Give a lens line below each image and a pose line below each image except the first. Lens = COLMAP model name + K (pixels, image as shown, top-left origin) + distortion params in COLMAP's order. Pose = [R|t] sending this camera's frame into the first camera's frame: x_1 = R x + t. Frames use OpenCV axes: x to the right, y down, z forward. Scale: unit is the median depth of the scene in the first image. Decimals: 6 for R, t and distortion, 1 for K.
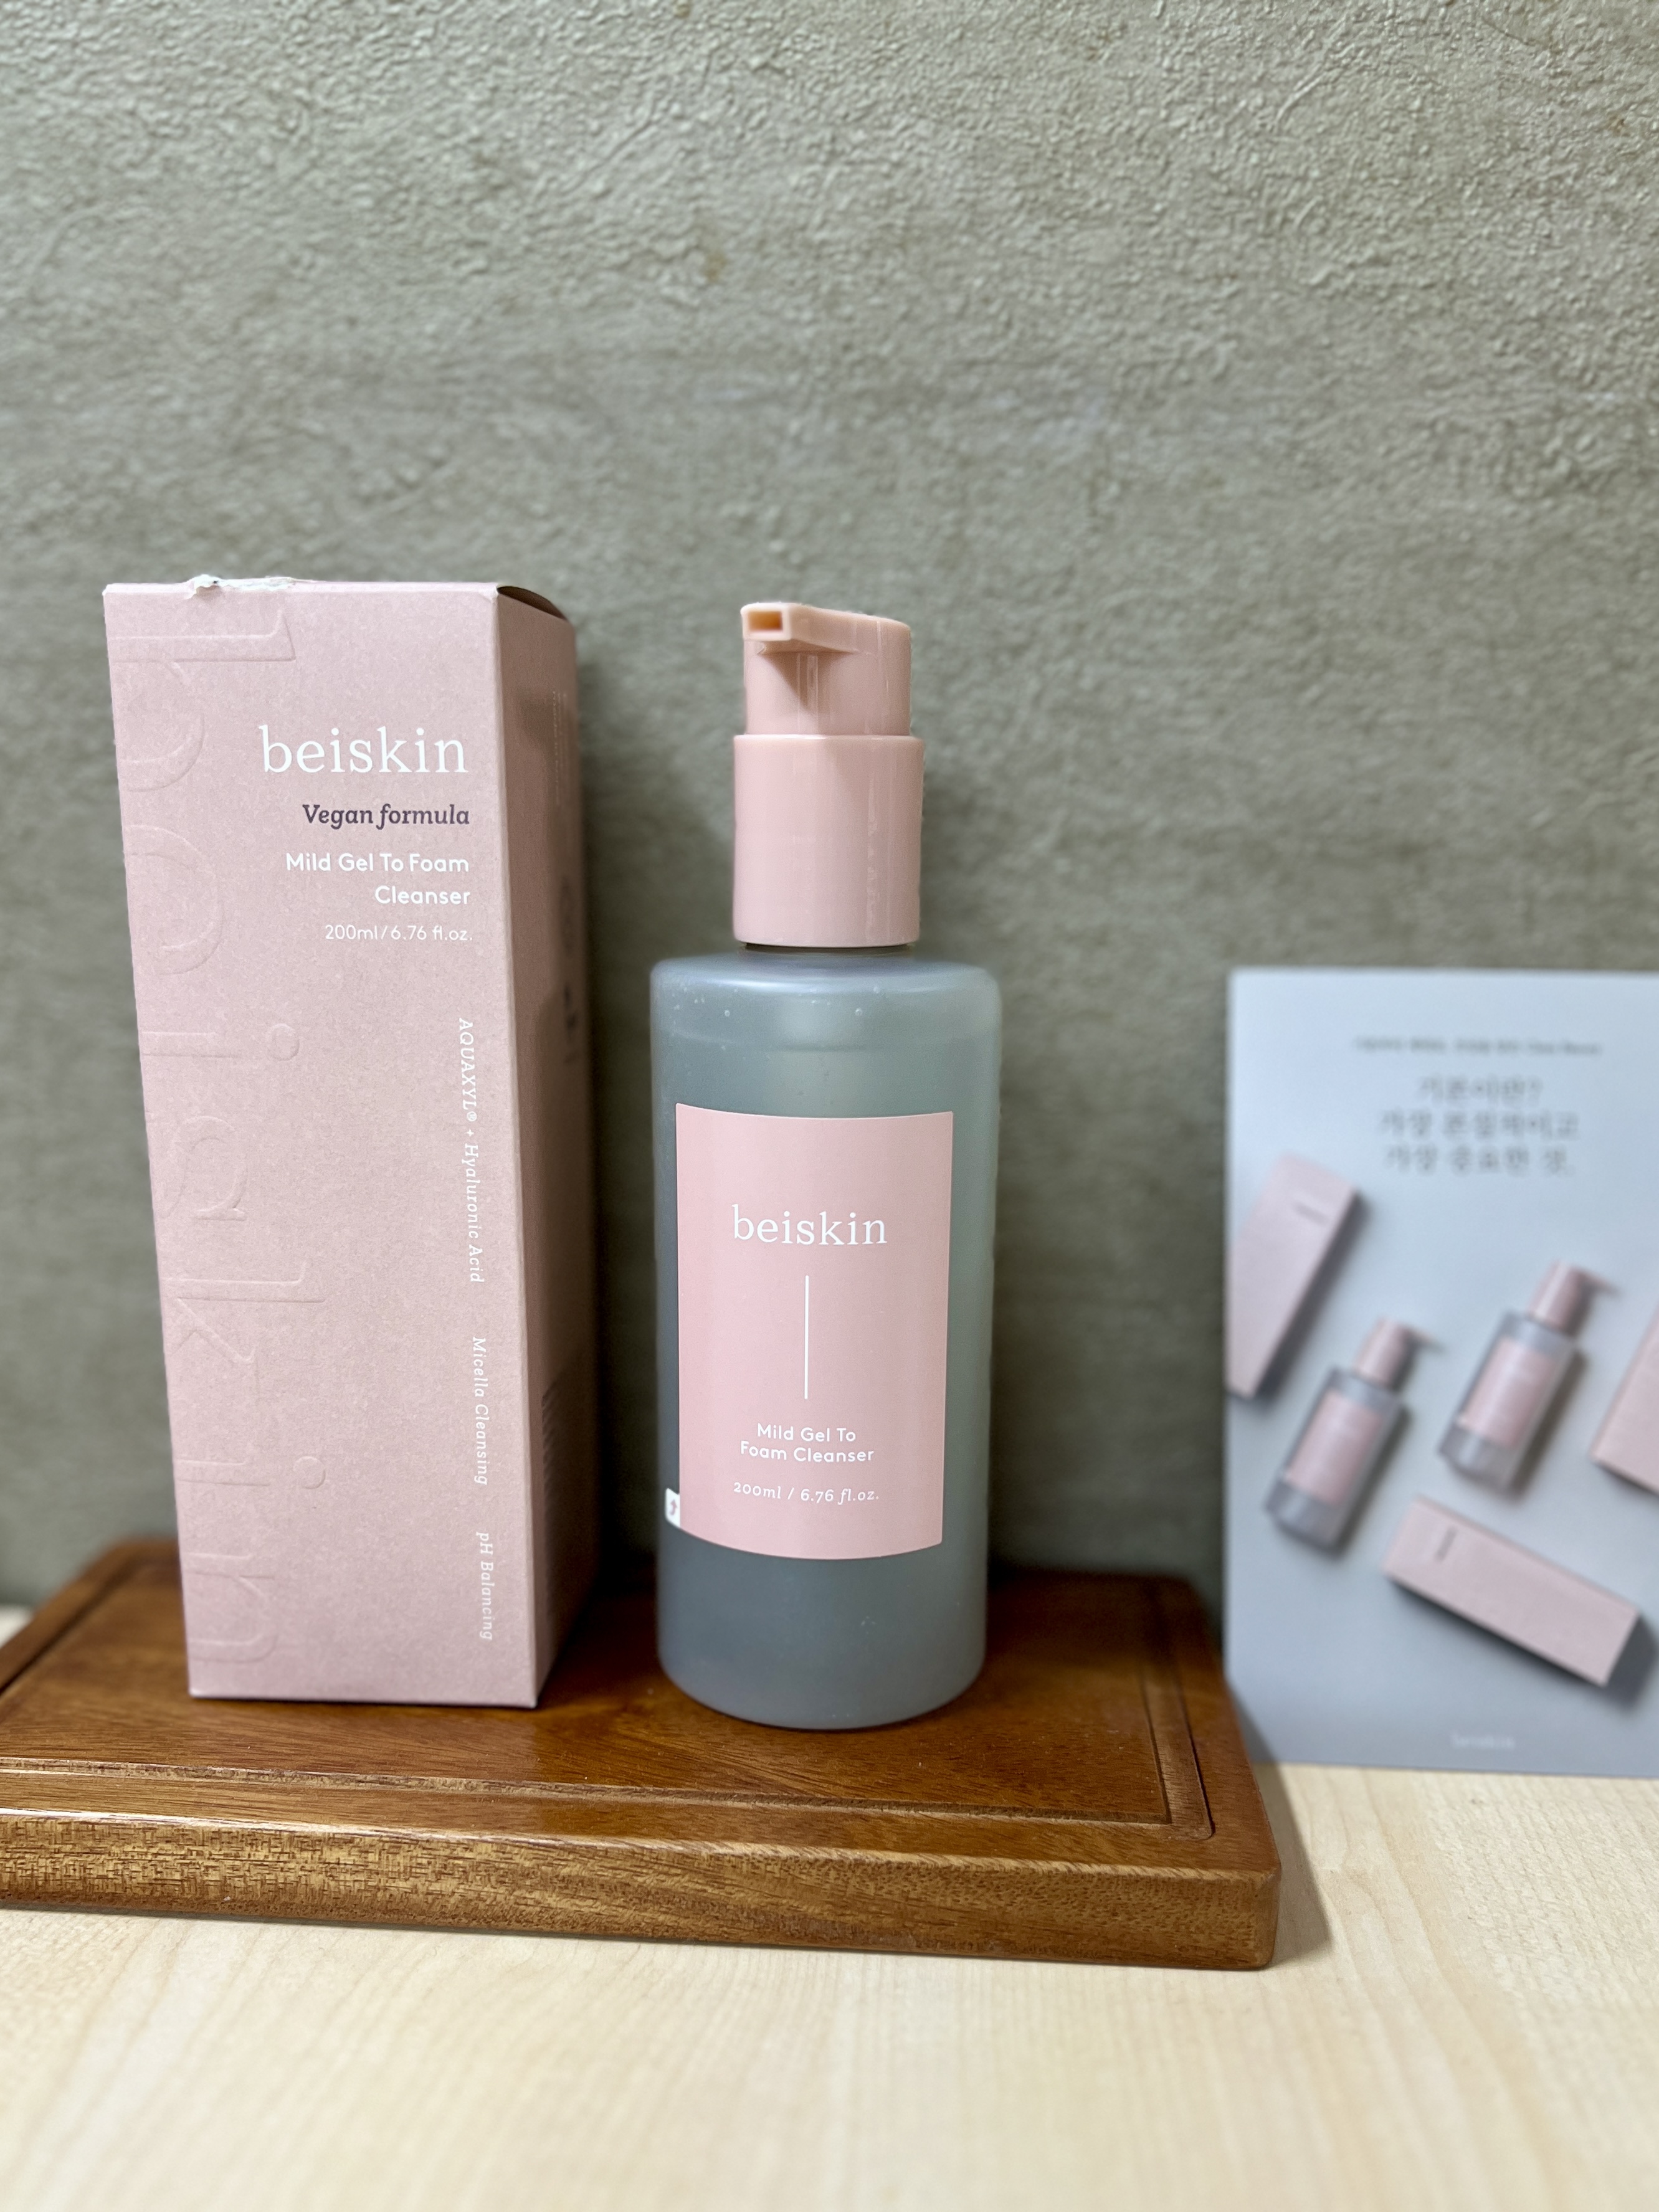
lens RADIAL K [[1879.1, 0, 829.5], [0, 1879.1, 1106.0], [0, 0, 1]] dist [0.049353, -0.091703]
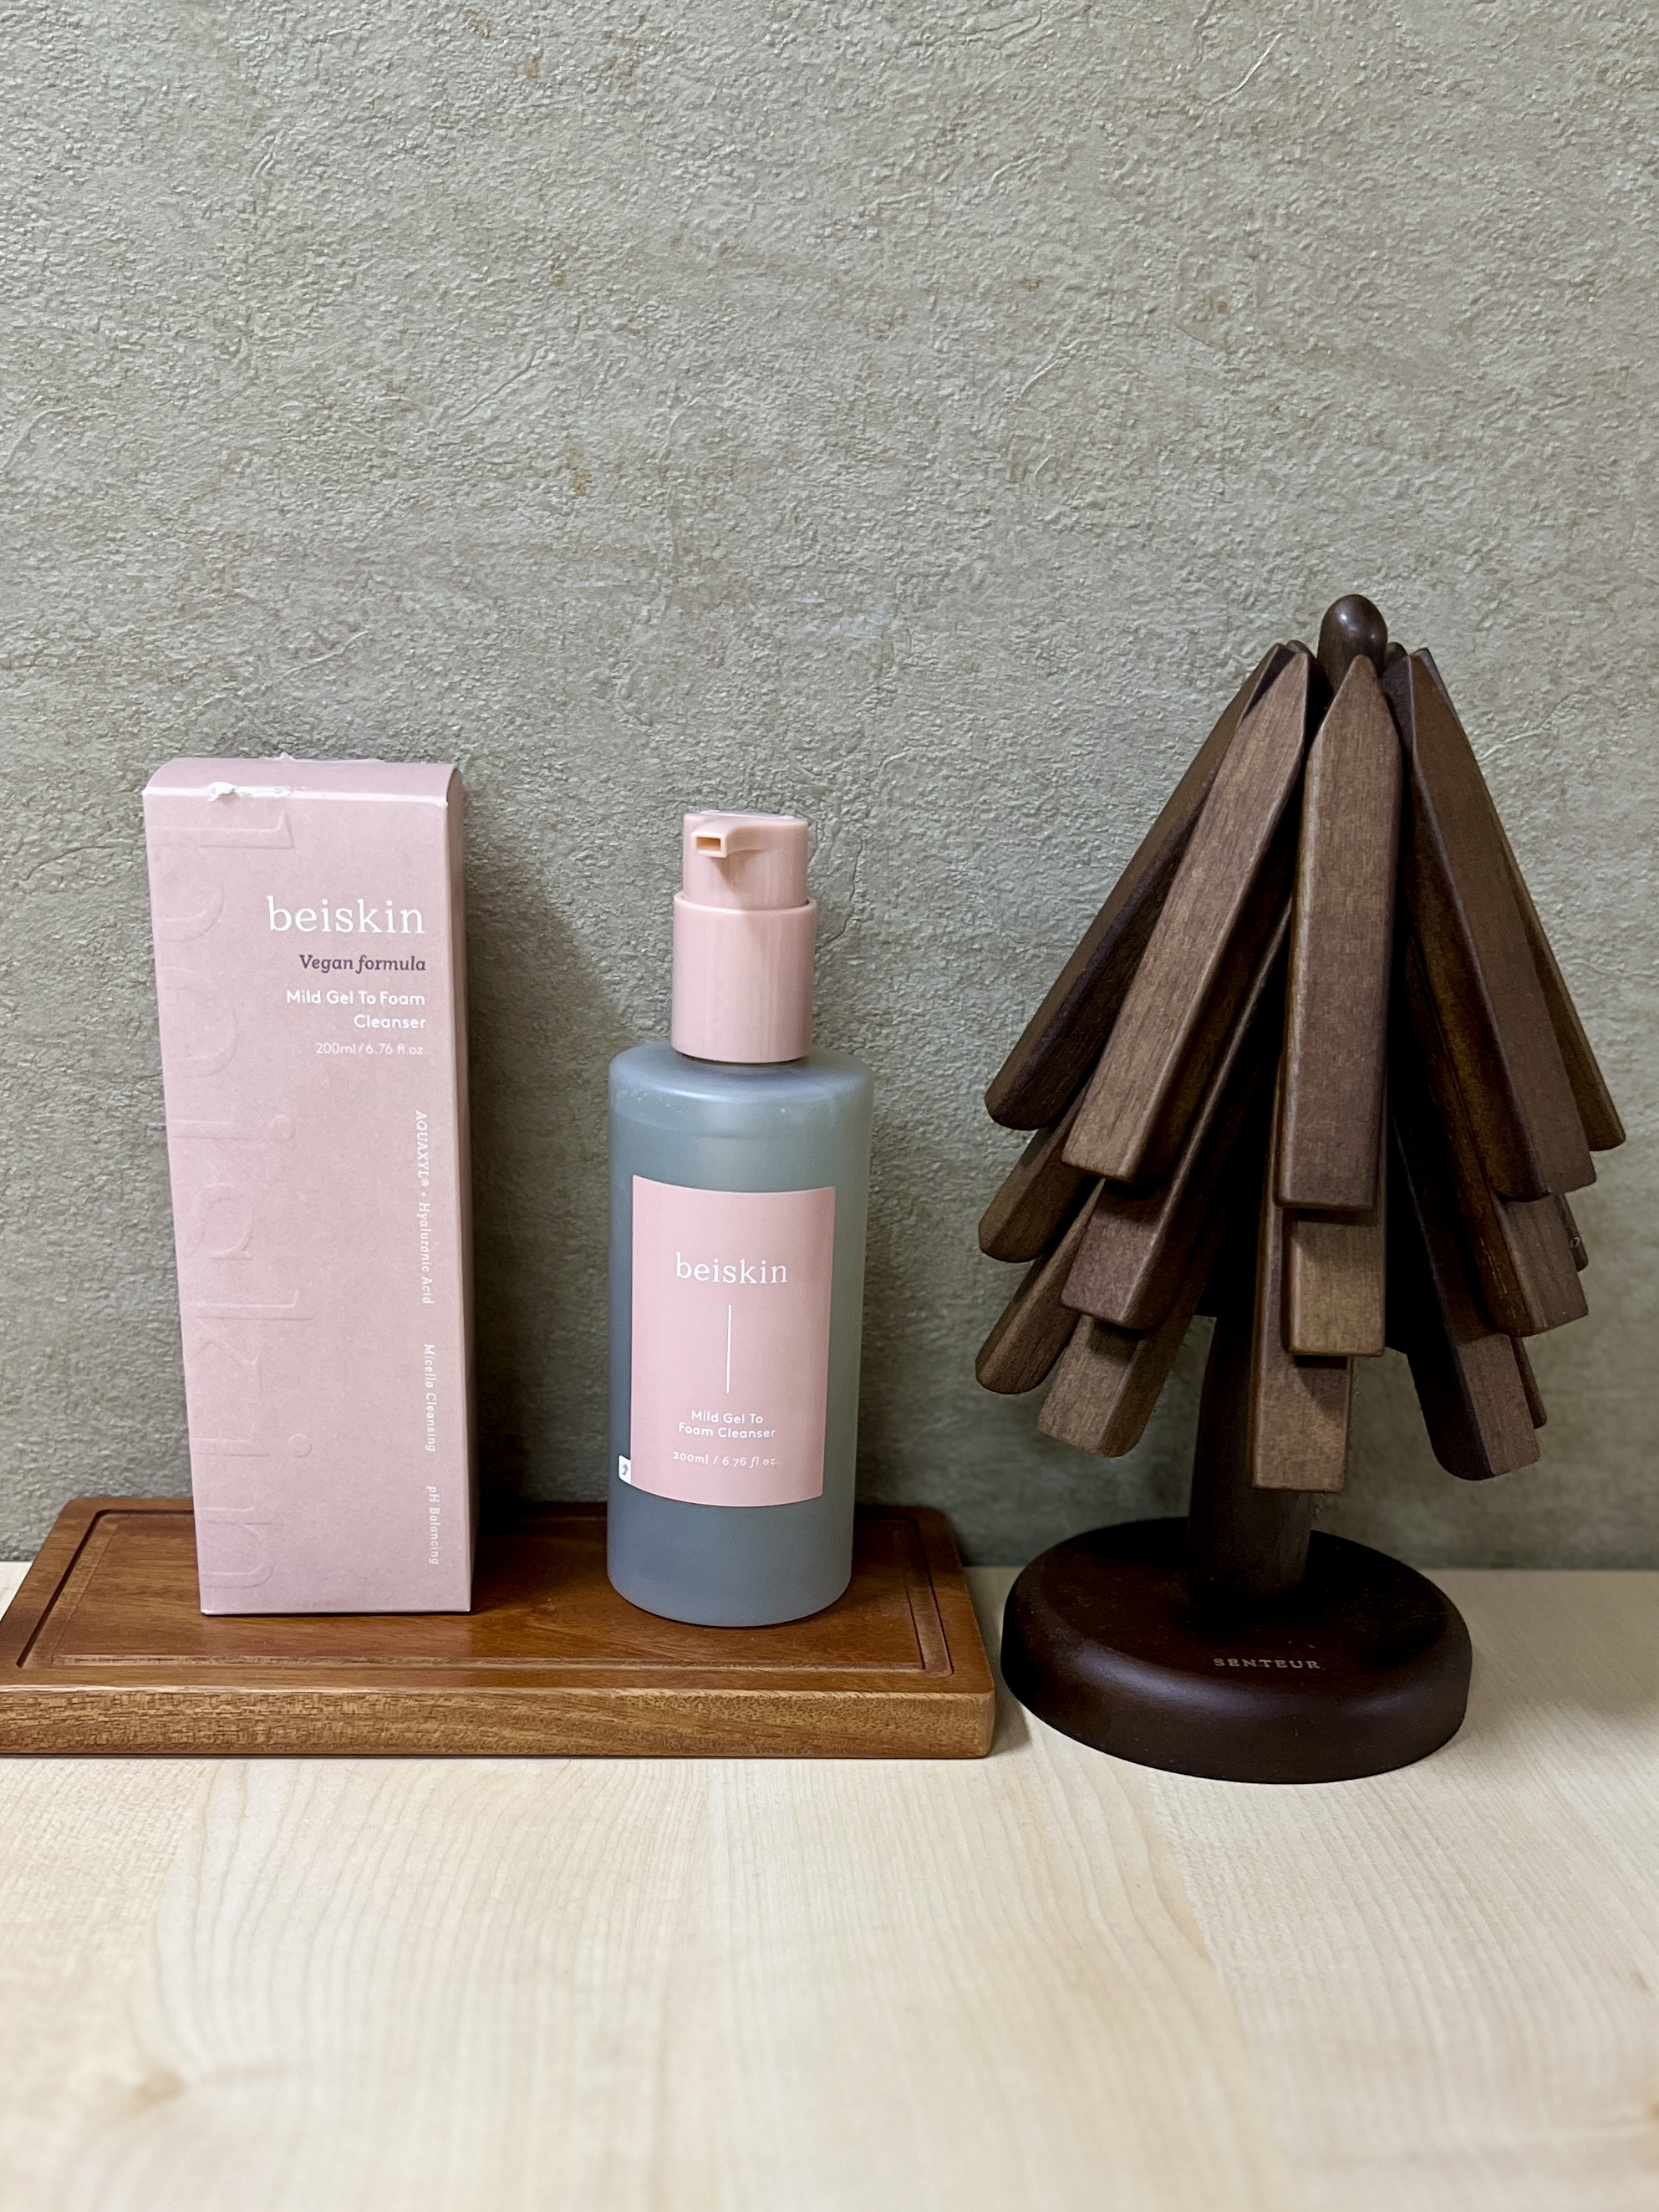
lens RADIAL K [[1878.8, 0, 829.5], [0, 1878.8, 1106.0], [0, 0, 1]] dist [0.049353, -0.091703]
pose [[0.993802, 0.001815, 0.111150, -0.036828], [-0.004311, 0.999744, 0.022222, -0.059527], [-0.111081, -0.022564, 0.993555, -0.282343]]
